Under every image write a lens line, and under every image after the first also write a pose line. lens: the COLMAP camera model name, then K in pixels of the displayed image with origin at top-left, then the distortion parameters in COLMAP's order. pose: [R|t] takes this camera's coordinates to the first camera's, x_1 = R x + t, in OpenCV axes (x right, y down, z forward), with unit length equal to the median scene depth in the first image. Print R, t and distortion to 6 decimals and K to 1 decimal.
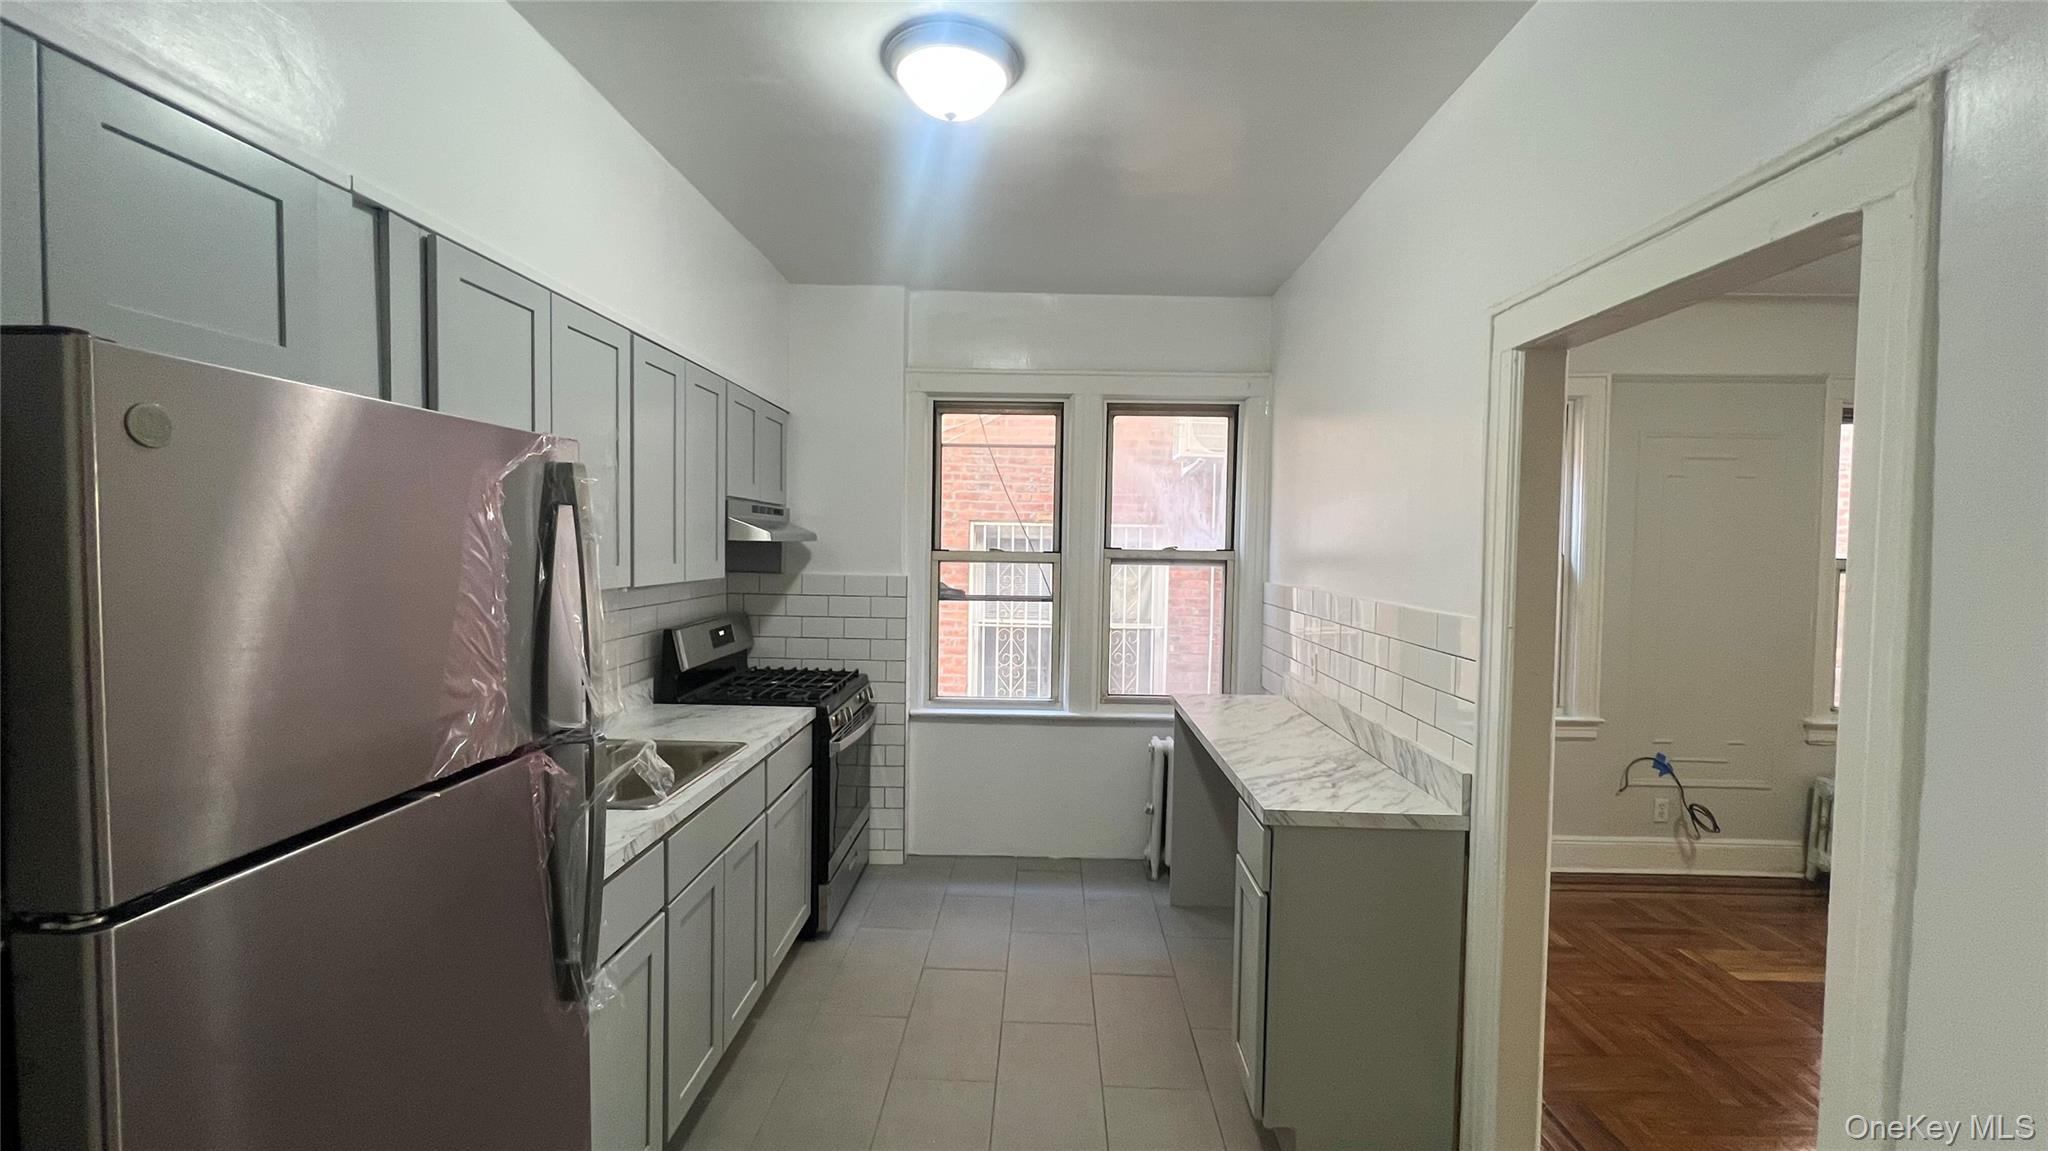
lens RADIAL K [[816.2, 0, 1024.0], [0, 816.2, 575.5], [0, 0, 1]] dist [0.011830, 0.000104]
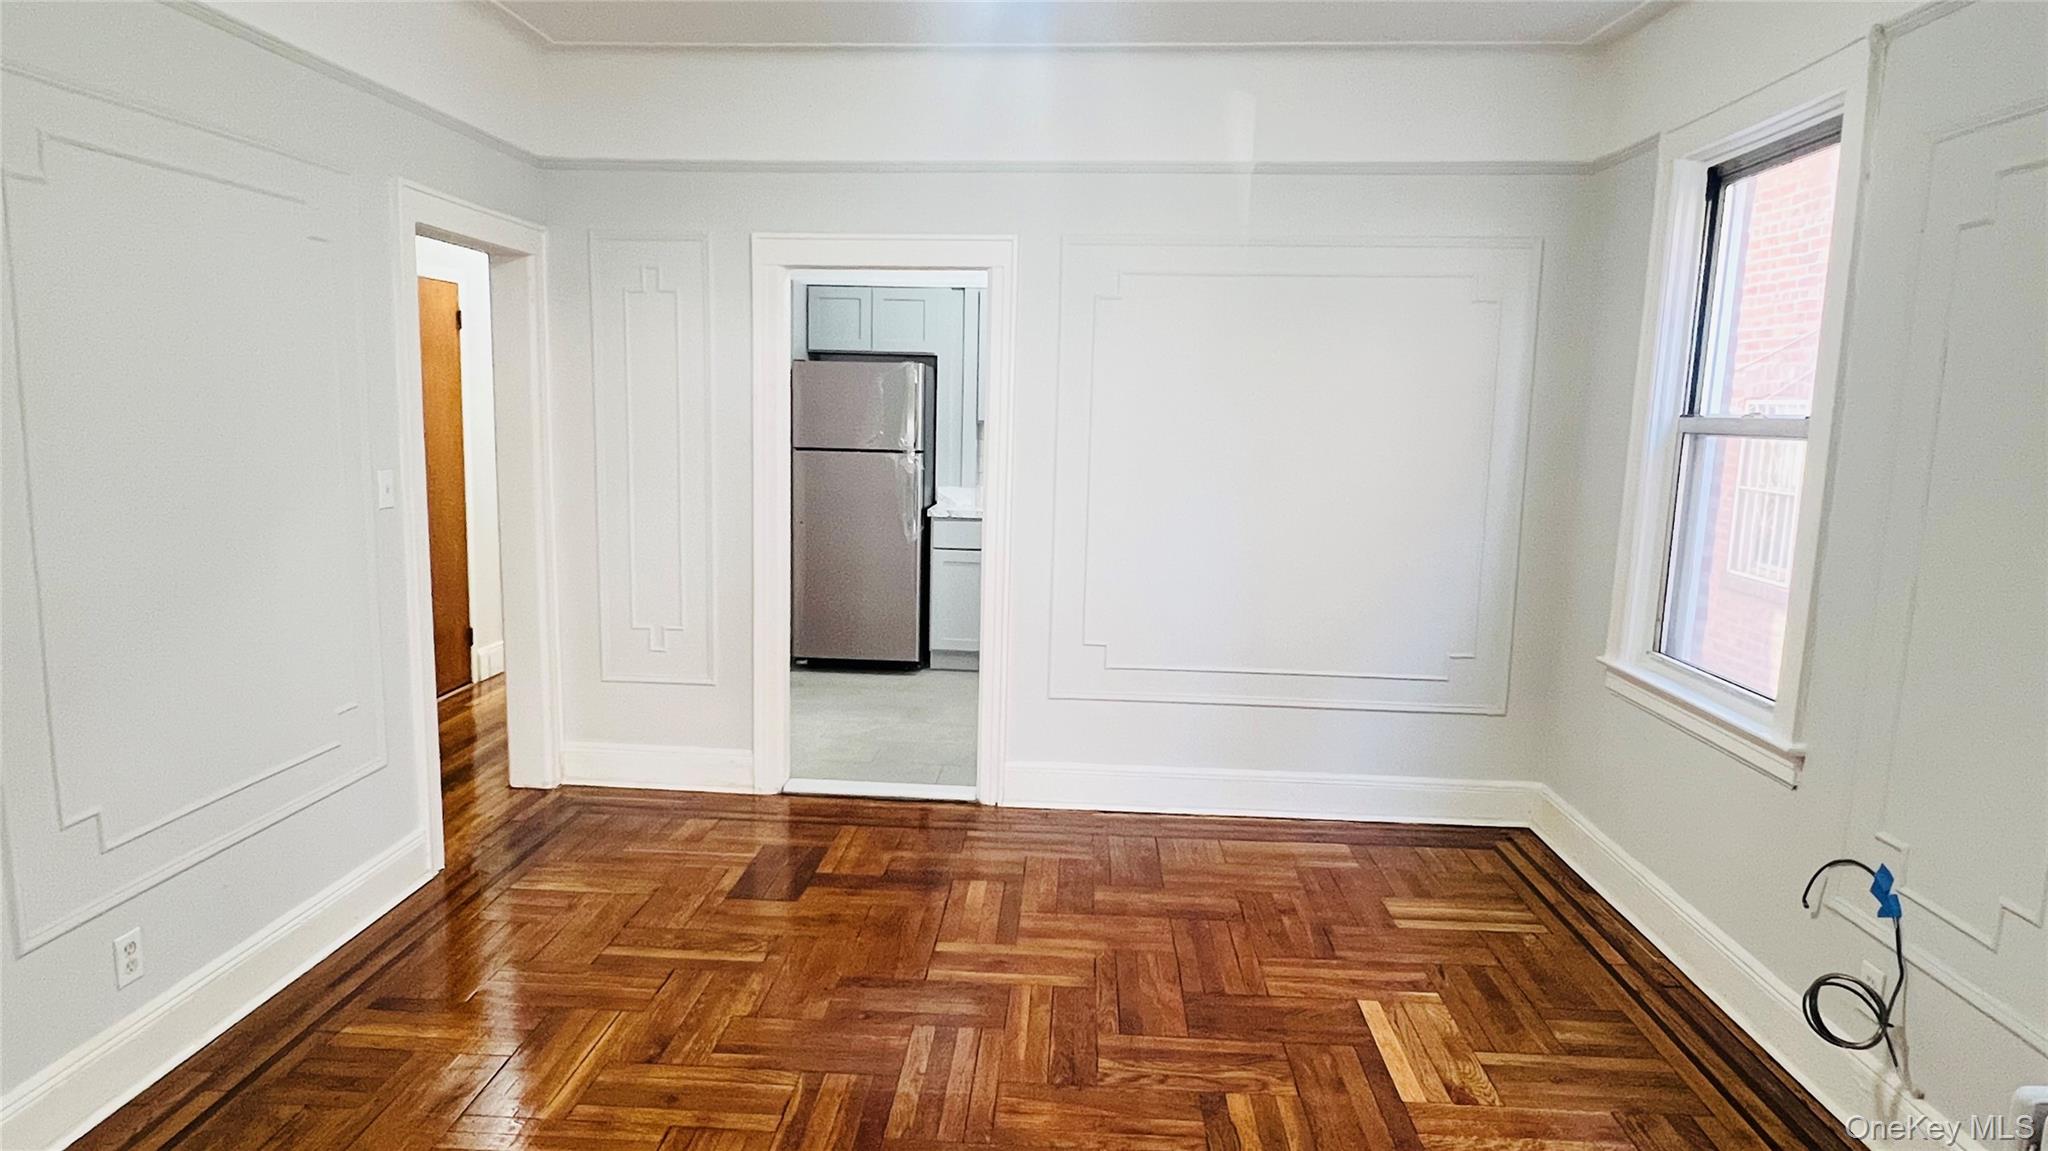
lens RADIAL K [[1180.9, 0, 1024.0], [0, 1180.9, 575.5], [0, 0, 1]] dist [0.001697, 0.000123]
pose [[-0.045331, 0.129793, -0.990504, 1.424115], [-0.061409, 0.989286, 0.132444, 0.005006], [0.997083, 0.066830, -0.036875, 0.557017]]
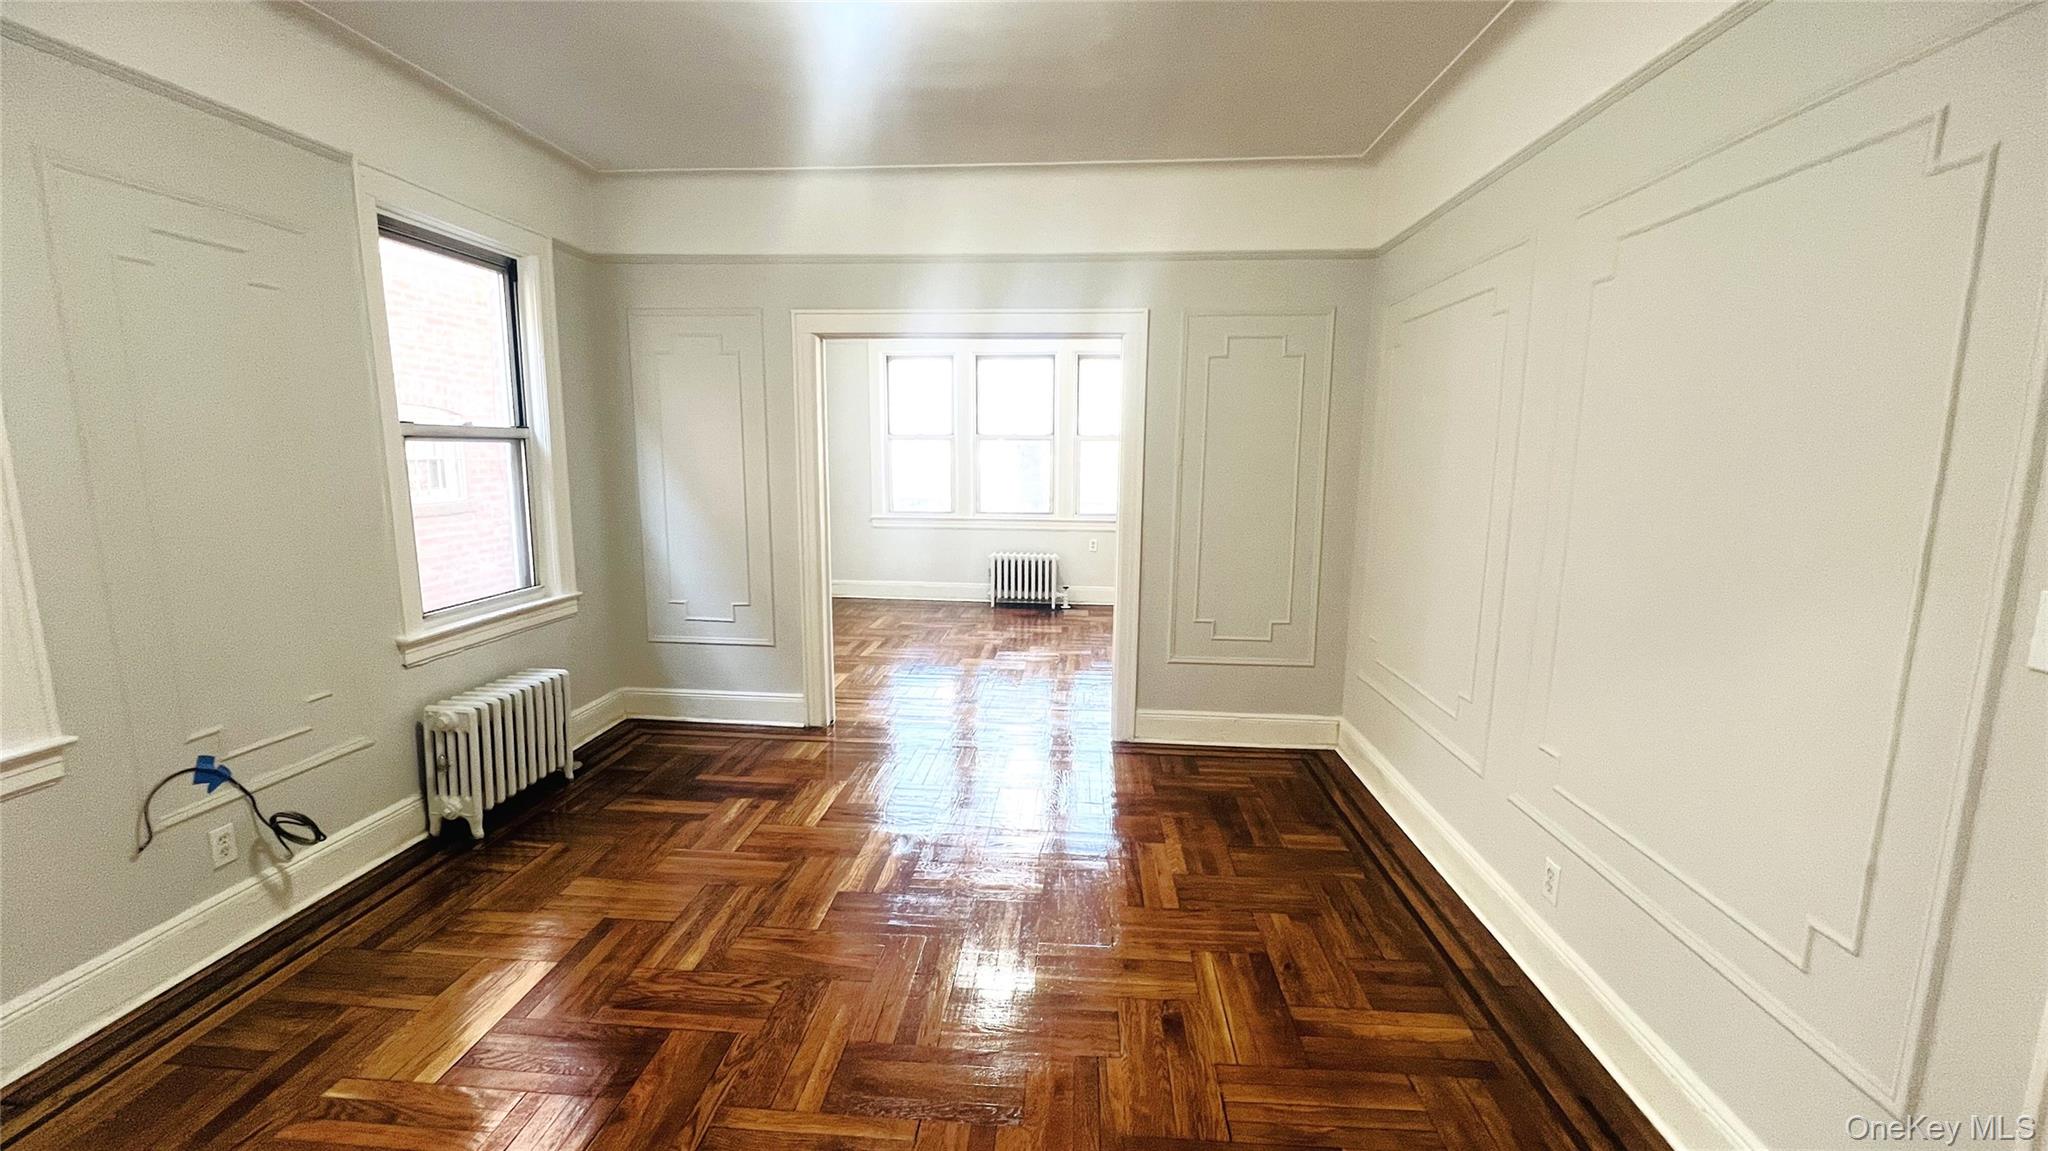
lens RADIAL K [[816.2, 0, 1024.0], [0, 816.2, 575.5], [0, 0, 1]] dist [0.011830, 0.000104]
pose [[0.065462, -0.173865, 0.982591, 0.261375], [0.029294, 0.984614, 0.172271, 0.006655], [-0.997425, 0.017507, 0.069548, 0.381053]]
